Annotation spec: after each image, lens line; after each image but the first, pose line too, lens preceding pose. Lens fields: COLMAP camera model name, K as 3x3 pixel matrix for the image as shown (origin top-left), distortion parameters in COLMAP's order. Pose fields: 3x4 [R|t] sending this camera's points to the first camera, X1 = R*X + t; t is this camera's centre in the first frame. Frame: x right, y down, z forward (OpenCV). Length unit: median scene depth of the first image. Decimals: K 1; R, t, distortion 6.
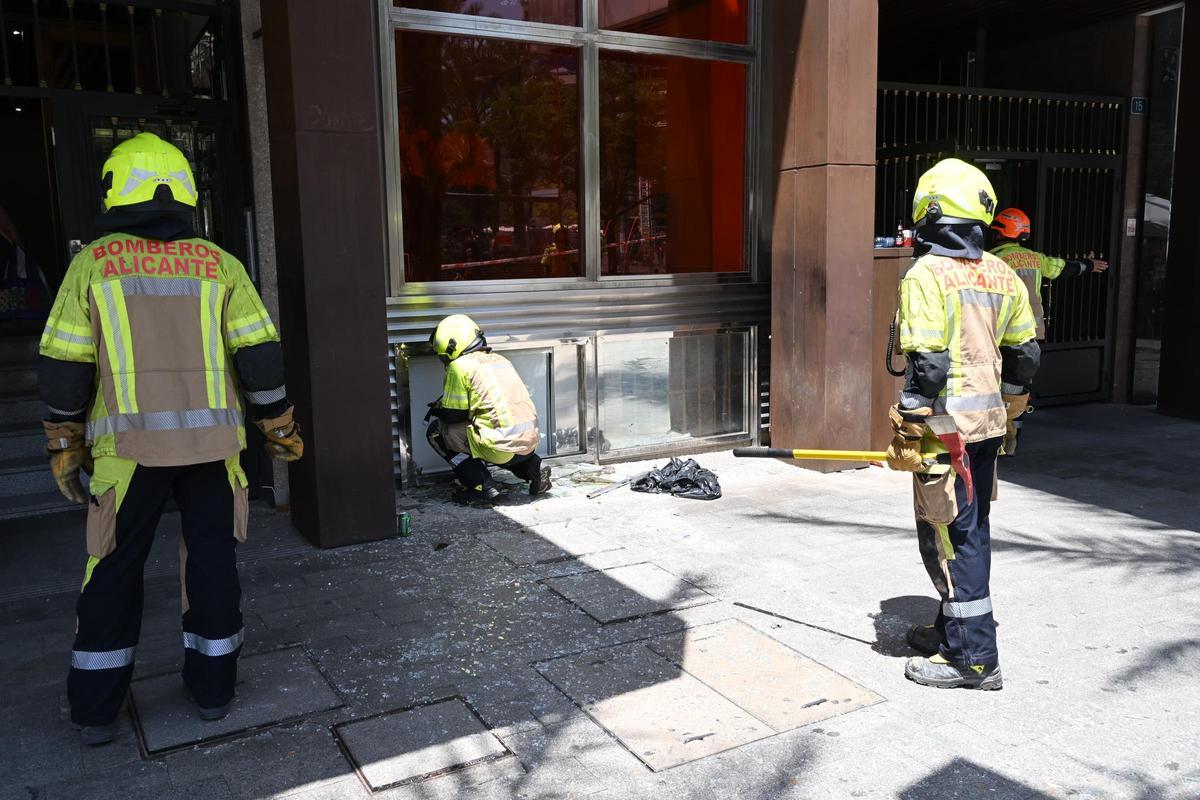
lens RADIAL K [[976.7, 0, 598.6], [0, 976.7, 490.5], [0, 0, 1]] dist [-0.013296, -0.012508]
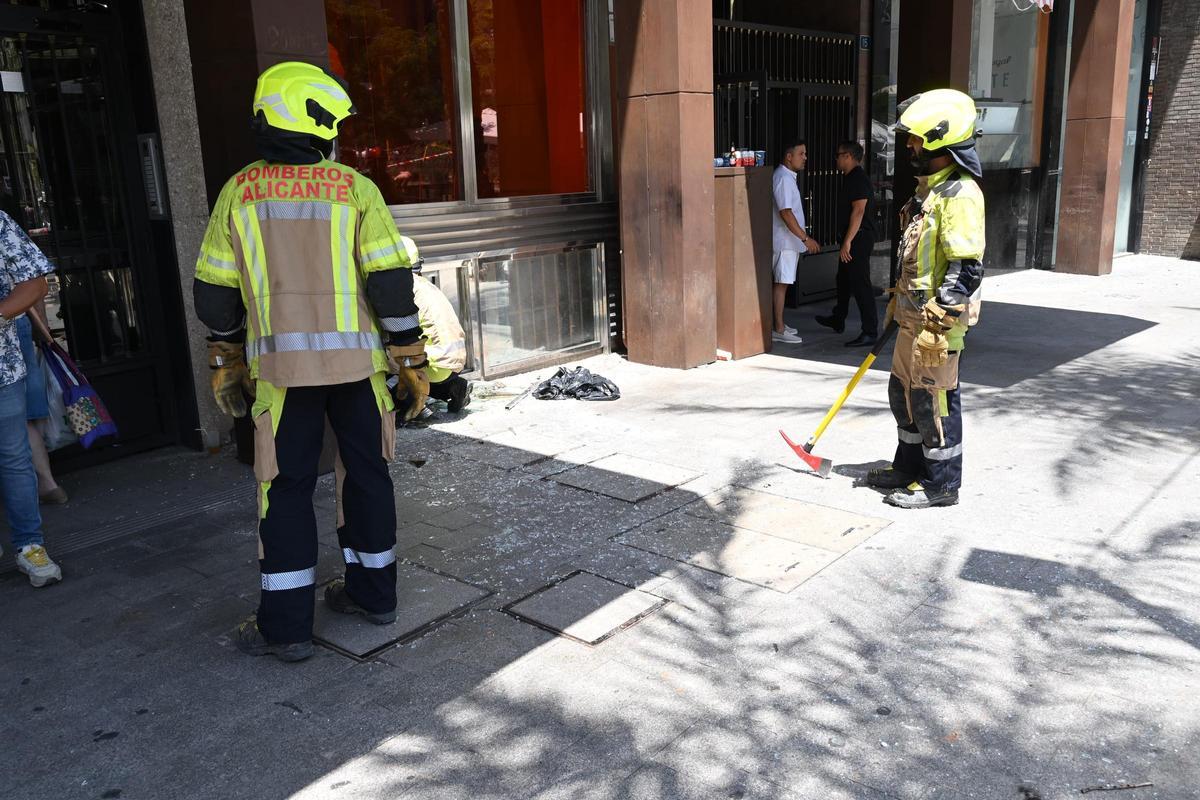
lens RADIAL K [[976.7, 0, 598.6], [0, 976.7, 490.5], [0, 0, 1]] dist [-0.013296, -0.012508]
pose [[0.932368, -0.127556, 0.338260, -0.317102], [0.104068, 0.990778, 0.086768, 0.014105], [-0.346208, -0.045698, 0.937044, -0.043861]]
